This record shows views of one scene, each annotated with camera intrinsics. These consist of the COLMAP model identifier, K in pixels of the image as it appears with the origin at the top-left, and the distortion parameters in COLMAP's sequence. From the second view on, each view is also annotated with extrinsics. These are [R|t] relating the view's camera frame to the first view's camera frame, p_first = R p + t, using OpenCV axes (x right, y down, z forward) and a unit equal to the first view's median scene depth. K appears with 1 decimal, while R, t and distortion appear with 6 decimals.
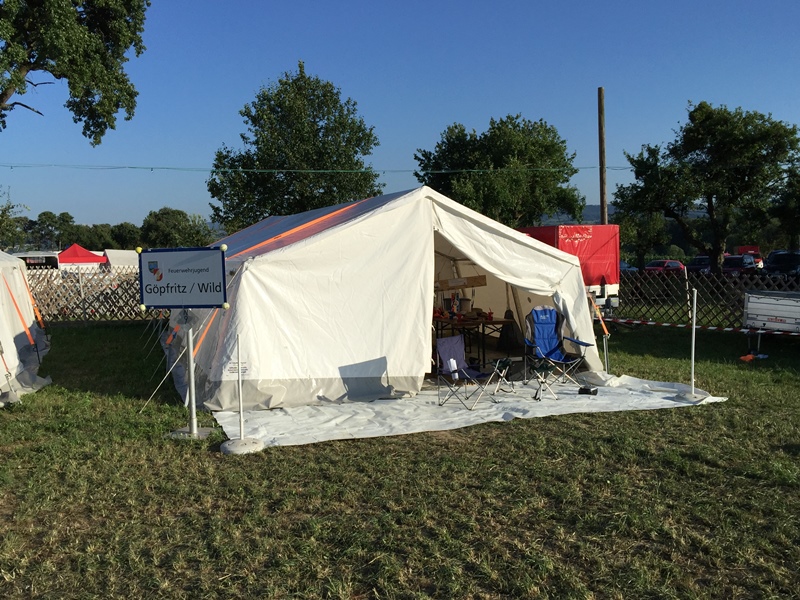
lens RADIAL K [[518.1, 0, 508.1], [0, 518.1, 288.4], [0, 0, 1]] dist [0.040630, -0.079556]
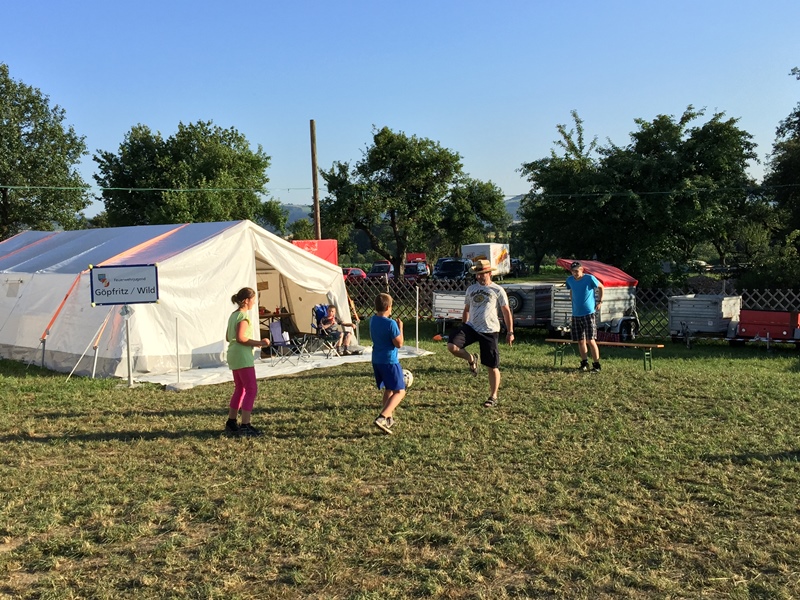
lens RADIAL K [[909.8, 0, 396.0], [0, 909.8, 299.3], [0, 0, 1]] dist [0.021198, -0.007233]
pose [[0.899375, -0.025608, 0.436428, -0.470060], [0.033715, 0.999373, -0.010839, 0.034462], [-0.435877, 0.024463, 0.899674, -0.766100]]
